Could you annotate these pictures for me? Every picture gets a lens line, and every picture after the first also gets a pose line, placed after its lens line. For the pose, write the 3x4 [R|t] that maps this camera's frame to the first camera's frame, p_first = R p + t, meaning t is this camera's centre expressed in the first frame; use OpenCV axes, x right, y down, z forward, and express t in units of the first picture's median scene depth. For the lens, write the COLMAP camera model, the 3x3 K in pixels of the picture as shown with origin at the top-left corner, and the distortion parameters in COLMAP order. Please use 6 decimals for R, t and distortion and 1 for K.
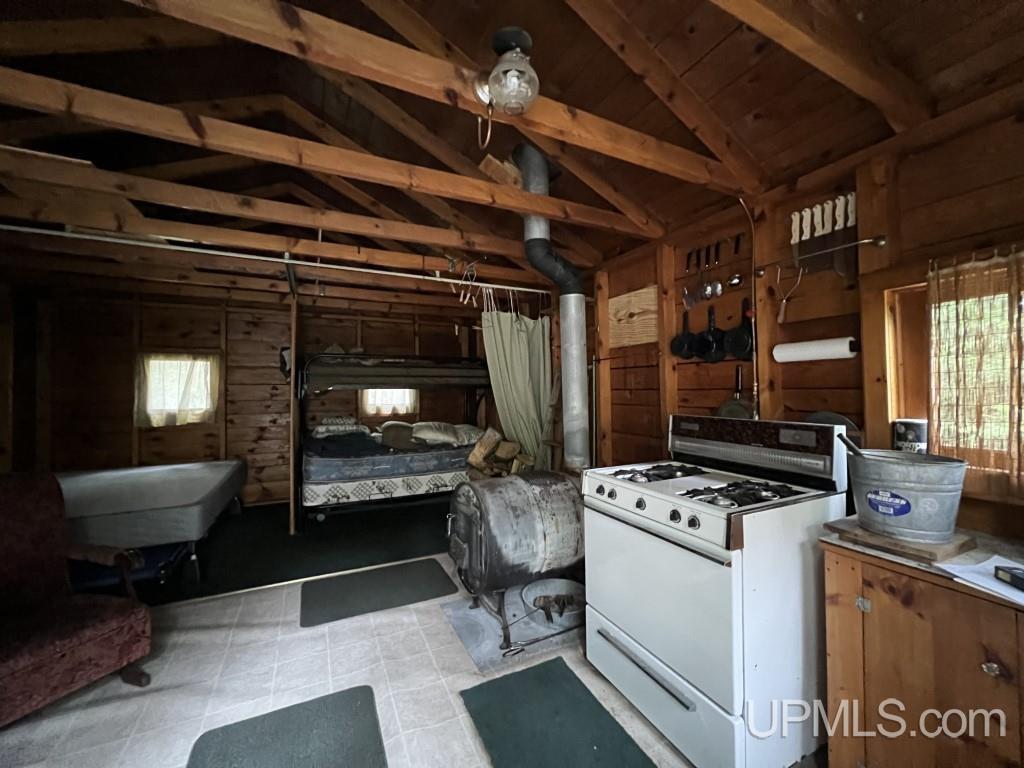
lens RADIAL K [[409.8, 0, 513.8], [0, 409.8, 386.0], [0, 0, 1]] dist [0.002668, -0.000246]
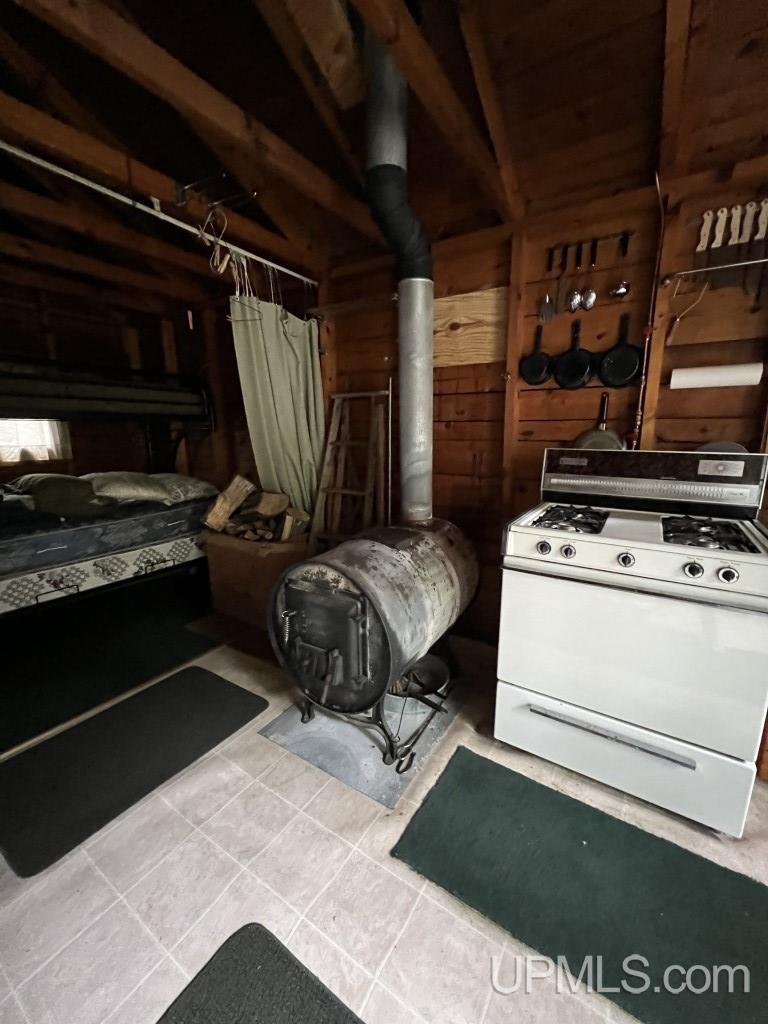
lens RADIAL K [[409.8, 0, 385.1], [0, 409.8, 515.5], [0, 0, 1]] dist [0.002668, -0.000246]
pose [[0.856502, -0.100704, 0.506224, -0.315225], [-0.009409, 0.977572, 0.210390, 0.025551], [-0.516057, -0.184963, 0.836345, 0.380976]]
